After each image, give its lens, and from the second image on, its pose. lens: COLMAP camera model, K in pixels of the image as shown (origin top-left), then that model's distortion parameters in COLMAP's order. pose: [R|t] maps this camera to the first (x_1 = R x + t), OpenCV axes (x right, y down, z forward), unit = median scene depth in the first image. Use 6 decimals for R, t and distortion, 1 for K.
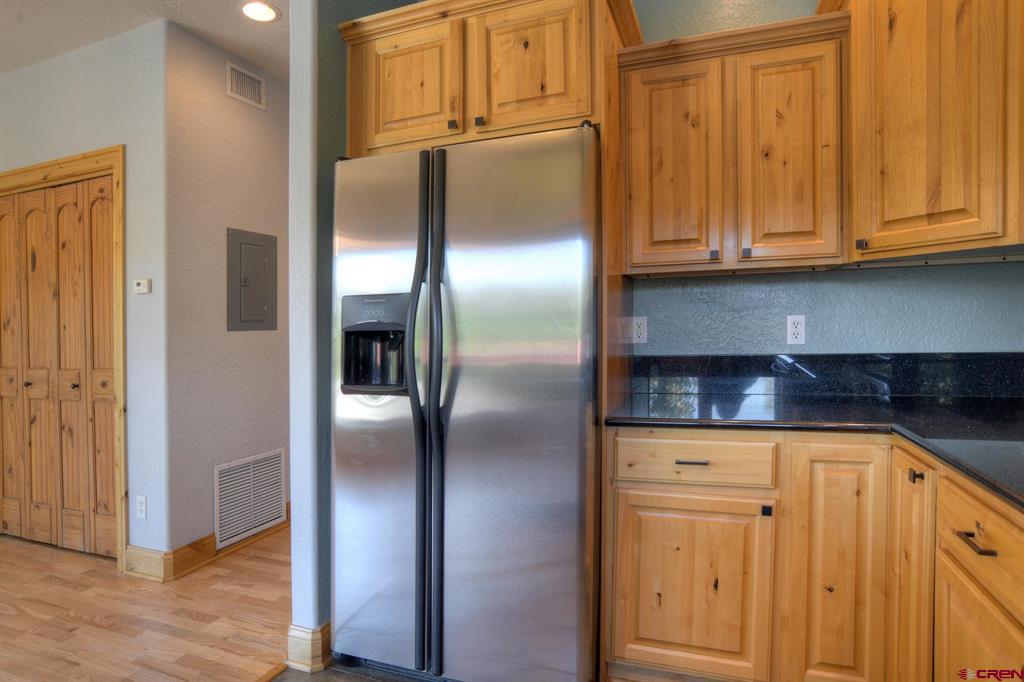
lens RADIAL K [[531.9, 0, 512.4], [0, 531.9, 346.7], [0, 0, 1]] dist [-0.013113, 0.000570]
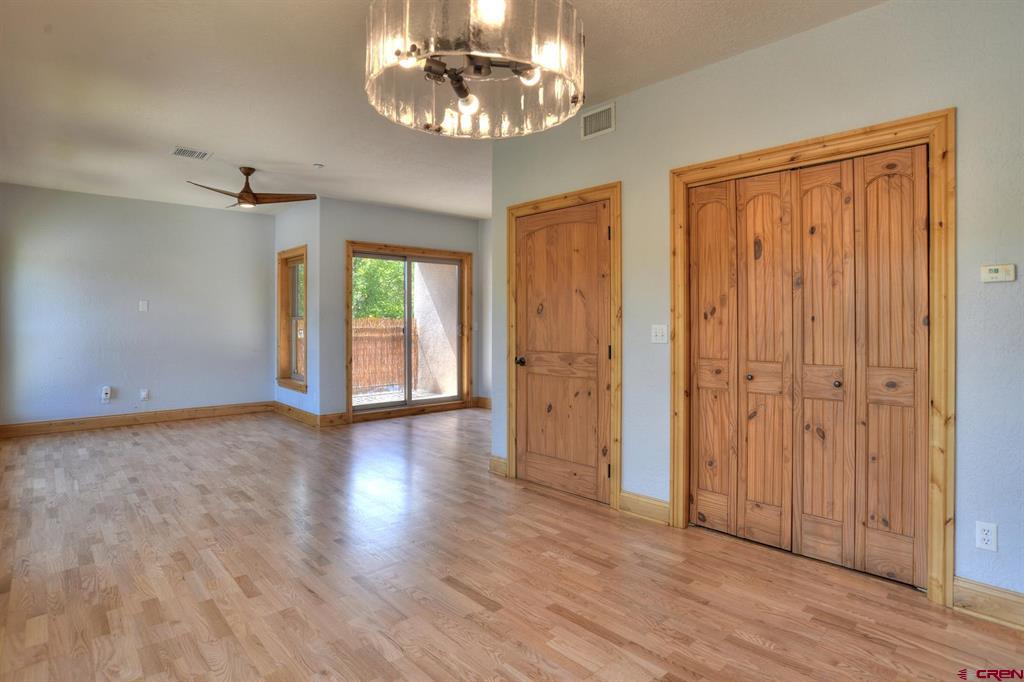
lens RADIAL K [[533.9, 0, 512.9], [0, 533.9, 317.7], [0, 0, 1]] dist [-0.046618, 0.001591]
pose [[0.897221, 0.004864, -0.441555, -0.920950], [-0.007816, 0.999958, -0.004867, -0.030591], [0.441512, 0.007818, 0.897221, -0.058416]]
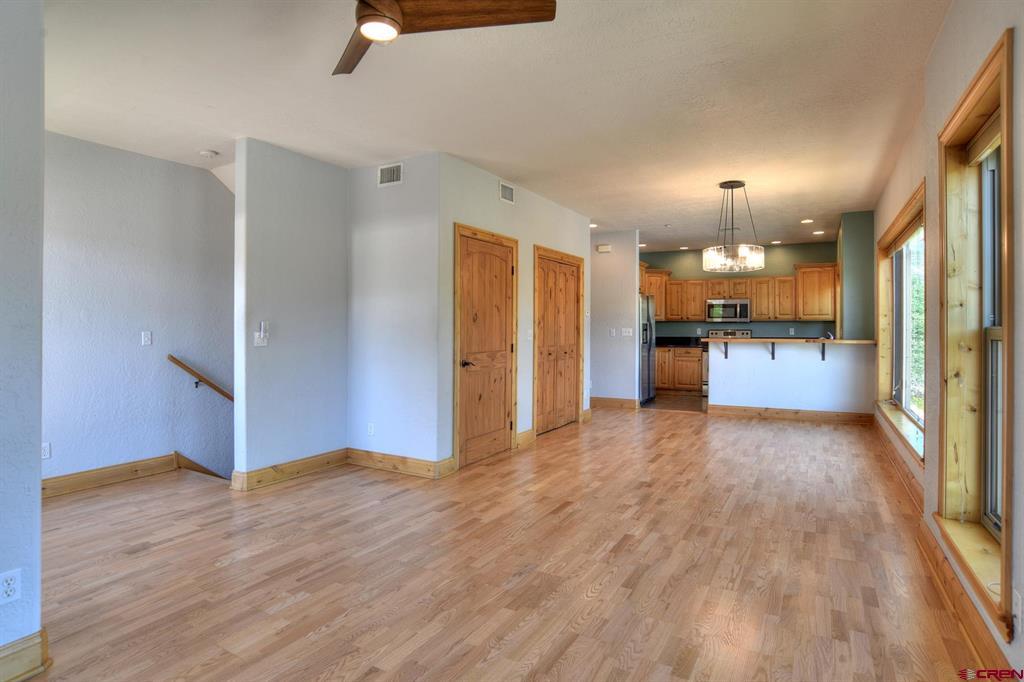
lens RADIAL K [[544.8, 0, 512.4], [0, 544.8, 325.9], [0, 0, 1]] dist [-0.003429, 0.000893]
pose [[0.141237, 0.008611, 0.989938, -3.175201], [0.002184, 0.999957, -0.009010, -0.020304], [-0.989973, 0.003434, 0.141212, 0.865537]]
